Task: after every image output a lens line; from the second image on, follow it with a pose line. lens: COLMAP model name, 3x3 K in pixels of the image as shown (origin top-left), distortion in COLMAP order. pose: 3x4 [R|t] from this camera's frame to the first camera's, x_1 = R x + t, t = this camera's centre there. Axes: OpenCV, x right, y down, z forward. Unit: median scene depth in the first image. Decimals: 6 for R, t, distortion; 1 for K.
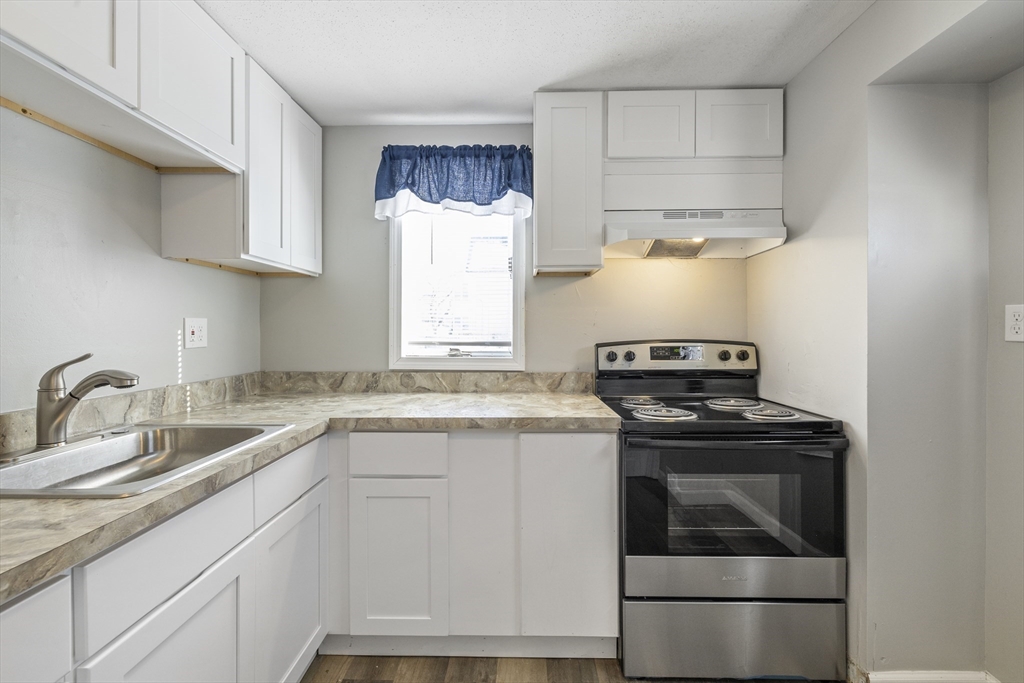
lens RADIAL K [[435.0, 0, 516.0], [0, 435.0, 332.5], [0, 0, 1]] dist [-0.001944, 0.000508]
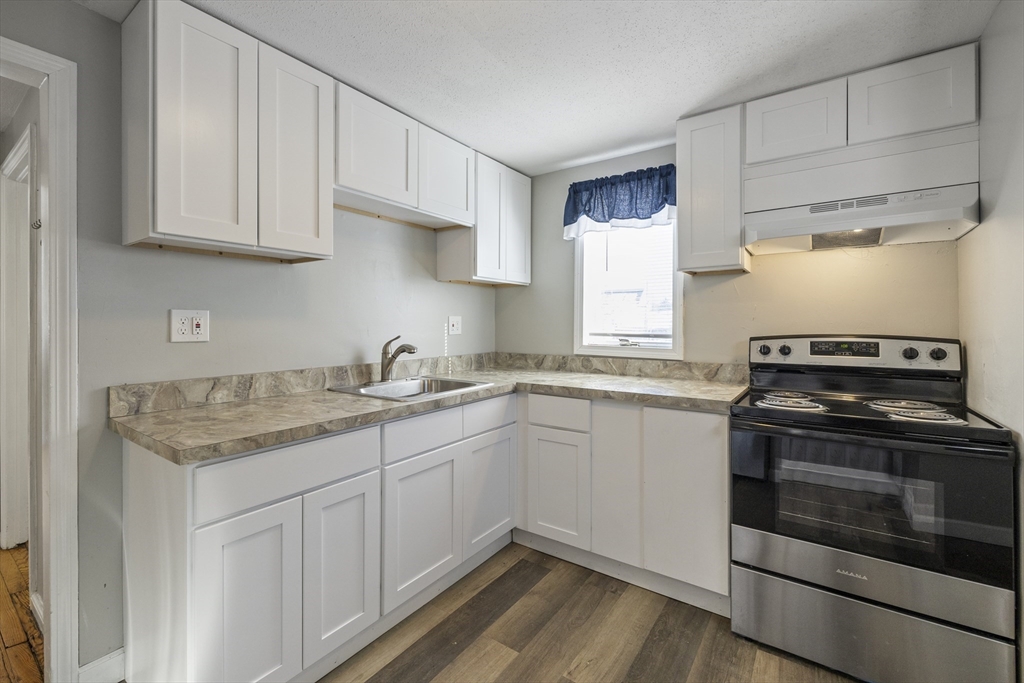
lens RADIAL K [[435.0, 0, 514.1], [0, 435.0, 322.5], [0, 0, 1]] dist [-0.001944, 0.000508]
pose [[0.828849, 0.000404, -0.559472, 0.335131], [-0.005526, 0.999957, -0.007465, 0.001067], [0.559445, 0.009279, 0.828816, -0.208834]]
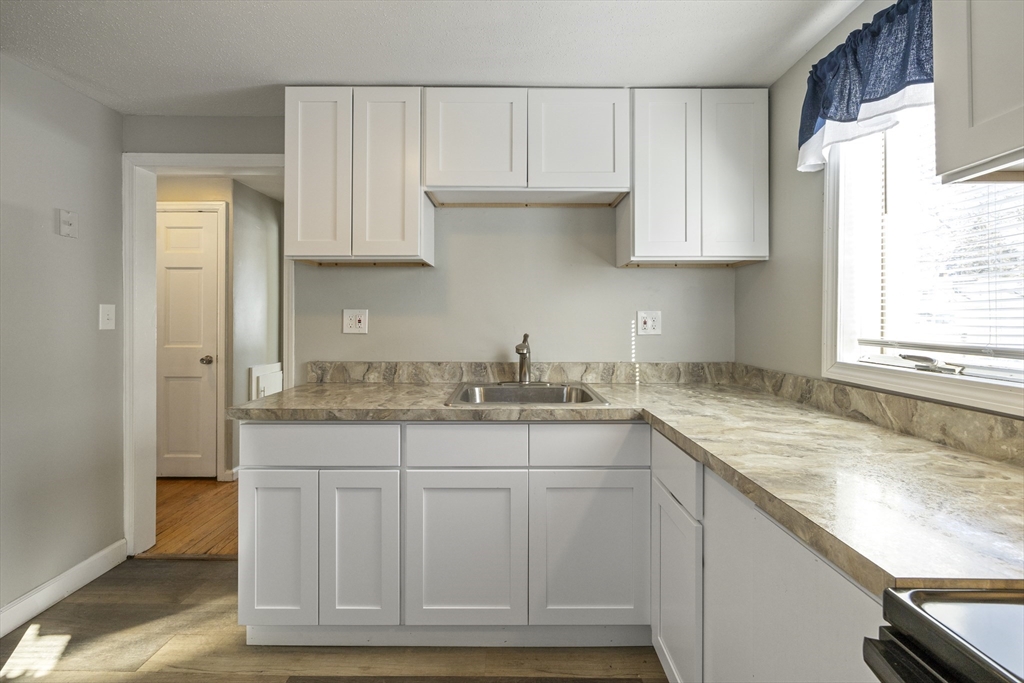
lens RADIAL K [[435.0, 0, 515.9], [0, 435.0, 314.8], [0, 0, 1]] dist [-0.001944, 0.000508]
pose [[0.016115, -0.010351, -0.999817, 0.475892], [-0.010111, 0.999894, -0.010515, -0.004779], [0.999819, 0.010279, 0.016009, 0.568664]]
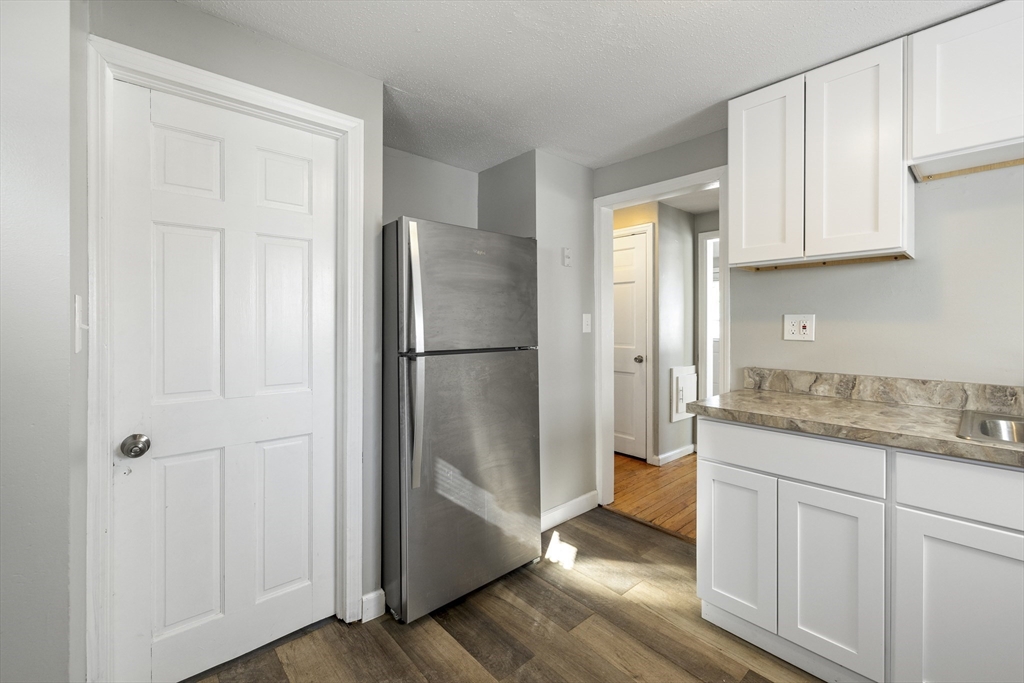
lens RADIAL K [[435.0, 0, 509.9], [0, 435.0, 325.4], [0, 0, 1]] dist [-0.001944, 0.000508]
pose [[-0.734990, 0.000470, -0.678078, 0.562353], [-0.008157, 0.999921, 0.009535, -0.004818], [0.678029, 0.012540, -0.734928, 0.462918]]
